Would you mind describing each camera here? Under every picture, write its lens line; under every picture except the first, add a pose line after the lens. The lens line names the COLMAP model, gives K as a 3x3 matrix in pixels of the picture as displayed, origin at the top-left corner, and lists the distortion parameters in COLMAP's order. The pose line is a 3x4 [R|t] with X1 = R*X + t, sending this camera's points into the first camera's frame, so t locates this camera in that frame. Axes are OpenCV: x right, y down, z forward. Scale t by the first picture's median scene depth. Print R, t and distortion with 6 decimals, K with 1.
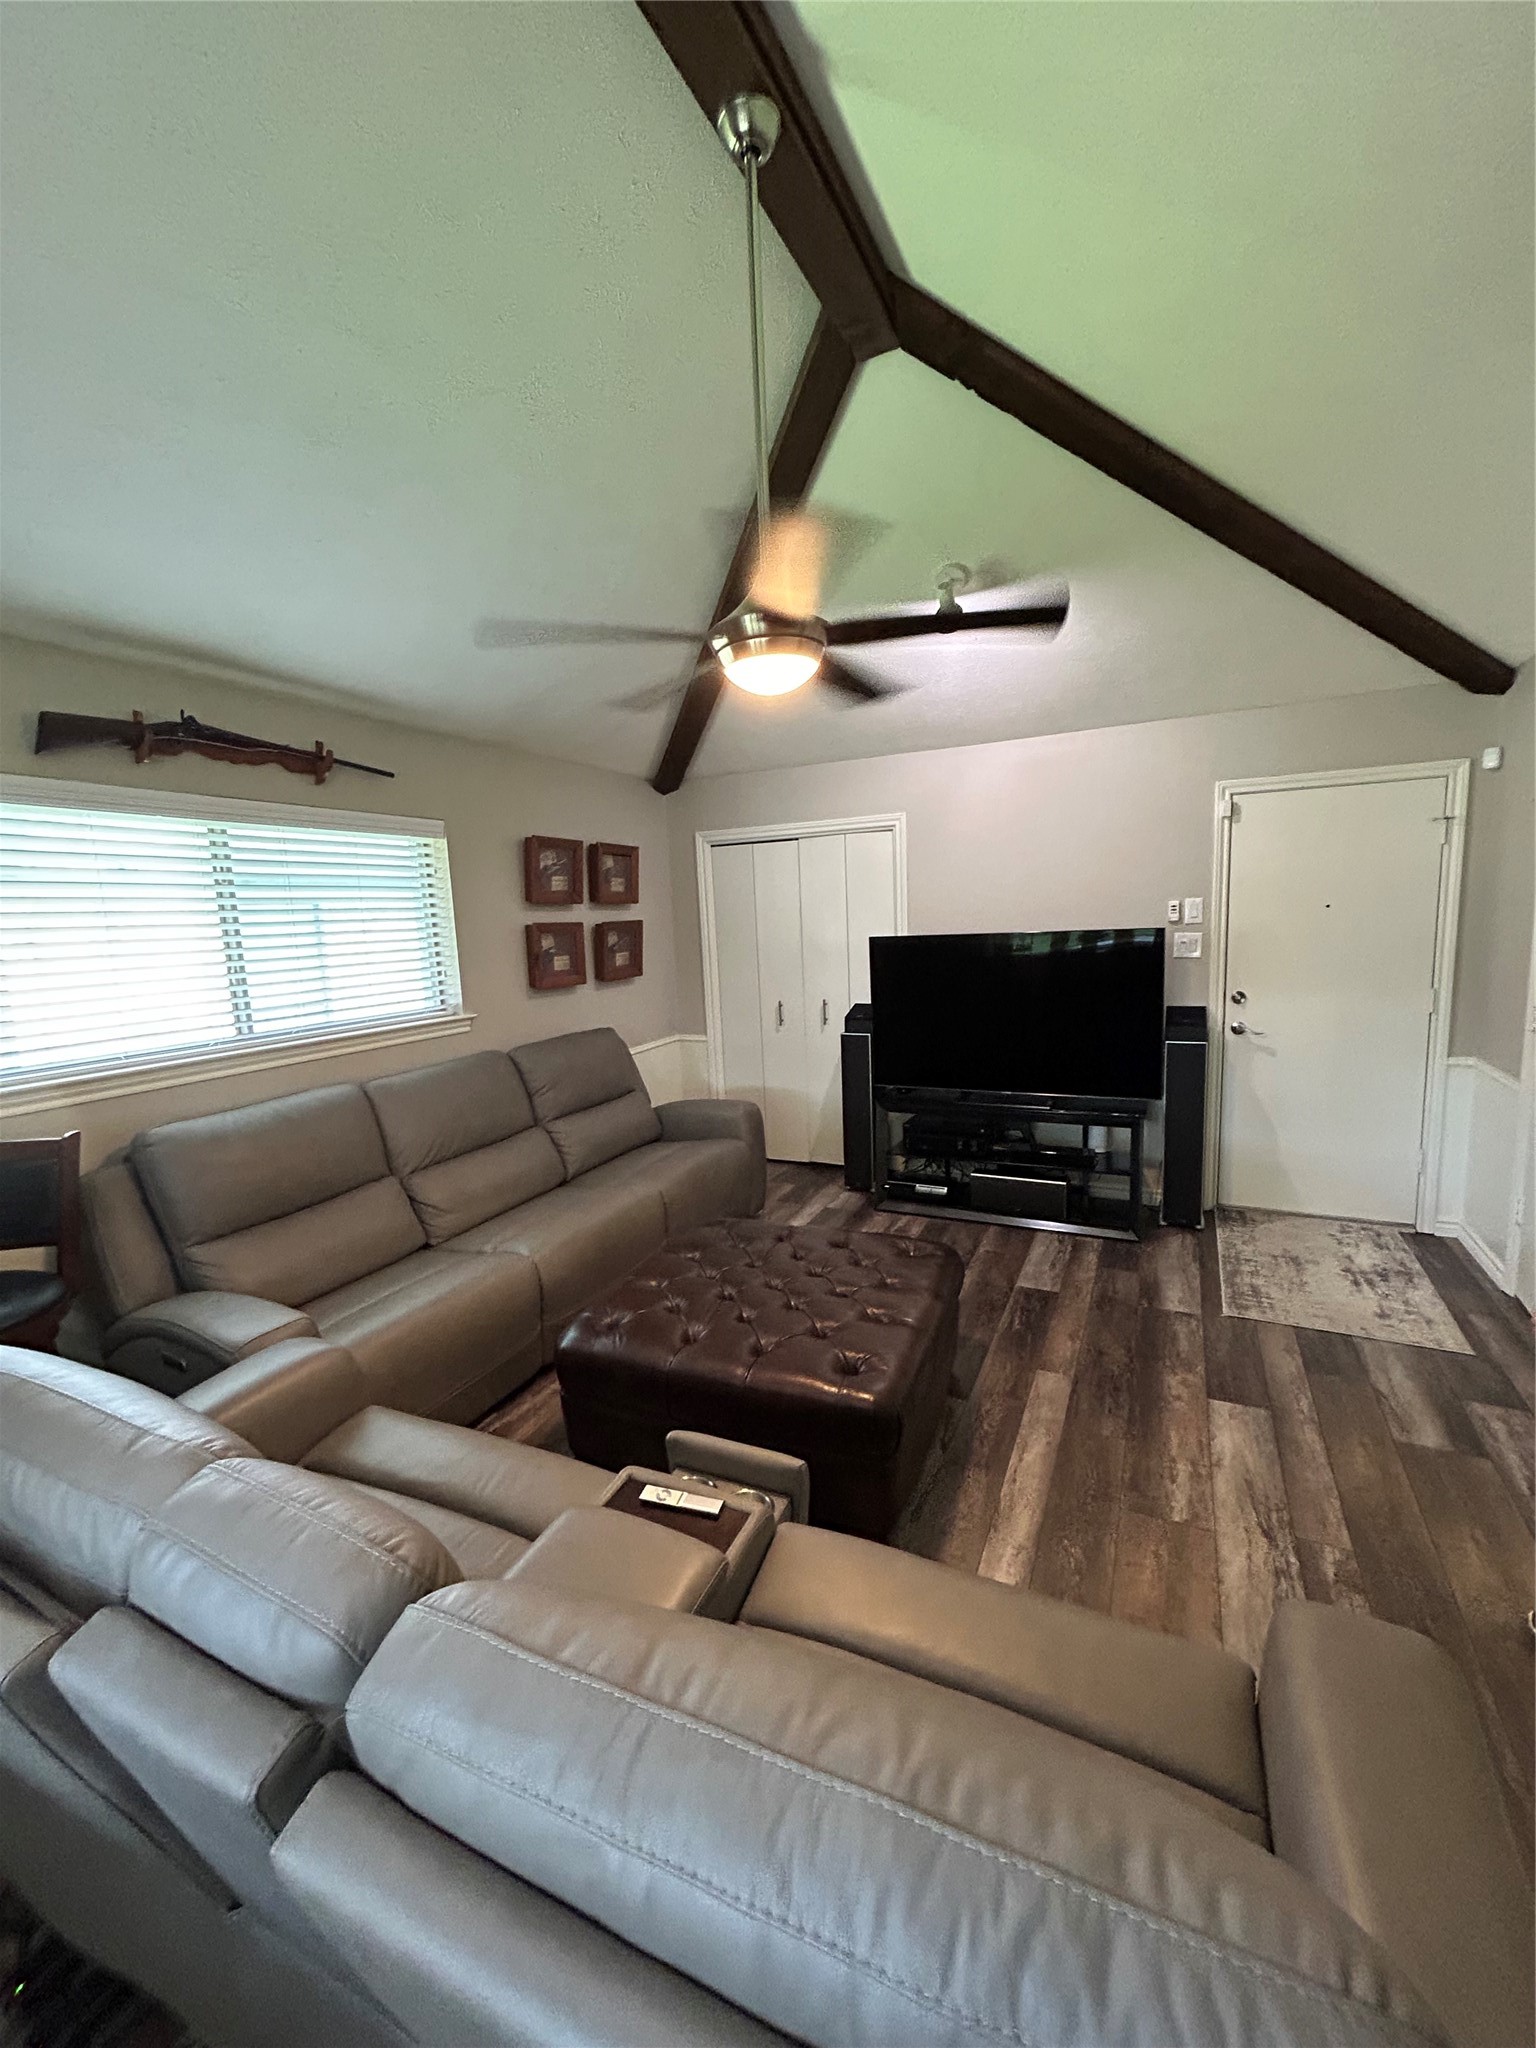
lens RADIAL K [[820.2, 0, 773.6], [0, 820.2, 1029.1], [0, 0, 1]] dist [-0.001327, 0.000031]
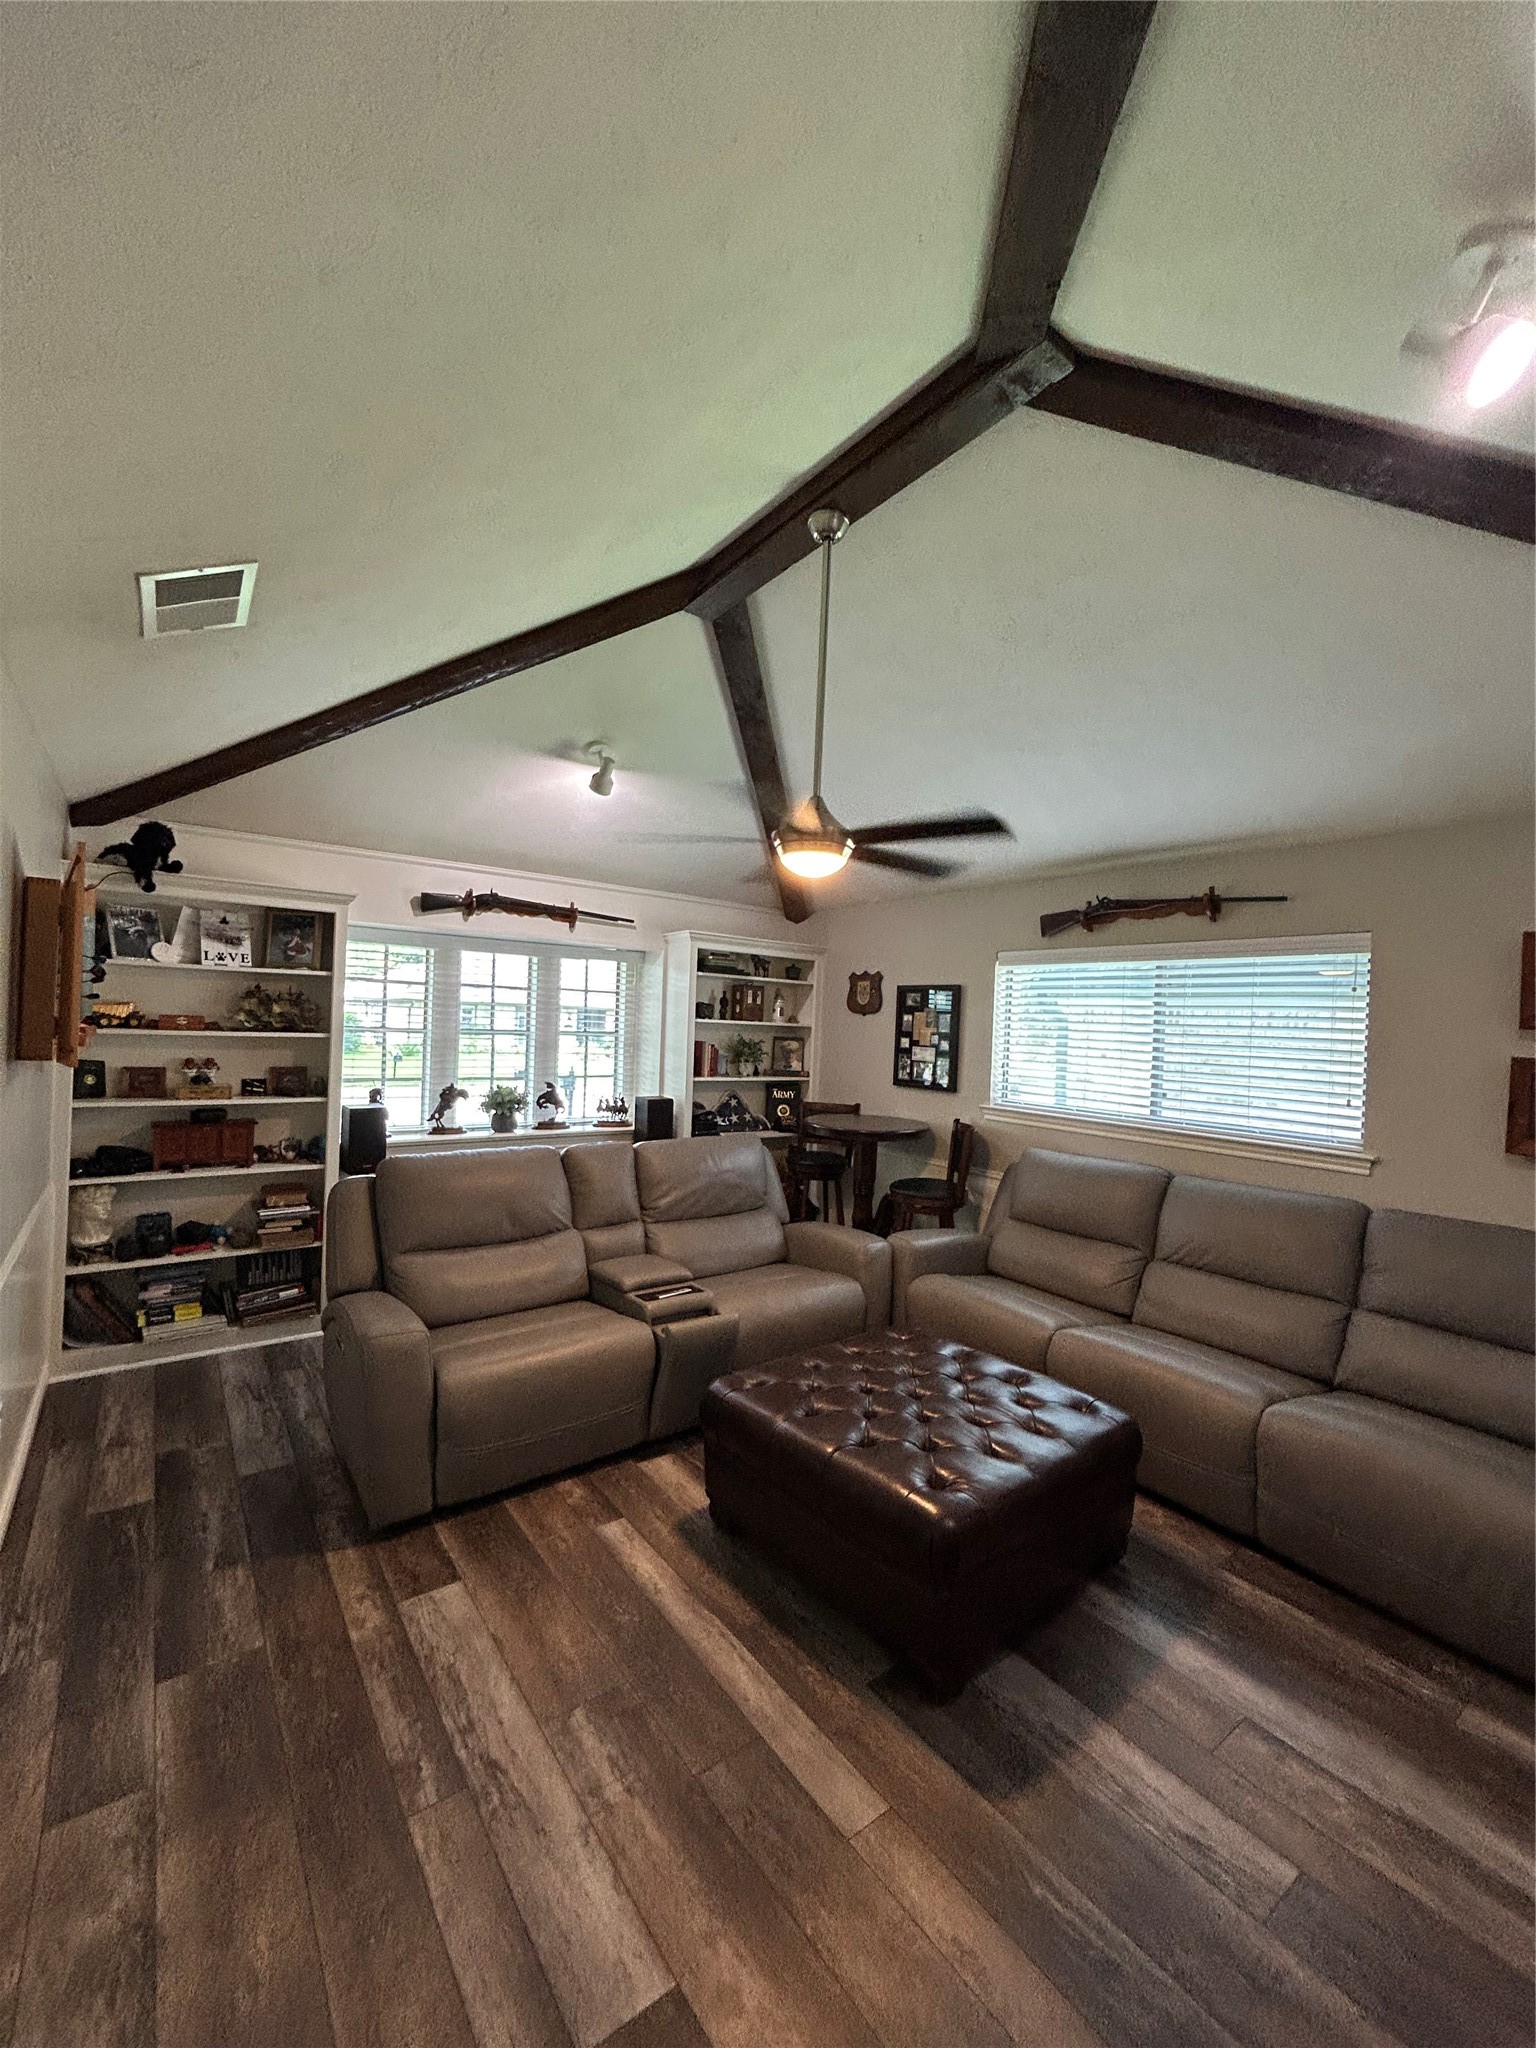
lens RADIAL K [[820.2, 0, 764.8], [0, 820.2, 1025.7], [0, 0, 1]] dist [-0.001327, 0.000031]
pose [[-0.463881, 0.024484, -0.885559, 1.050947], [-0.141533, 0.984730, 0.101365, -0.233490], [0.874519, 0.172357, -0.453333, 1.305410]]
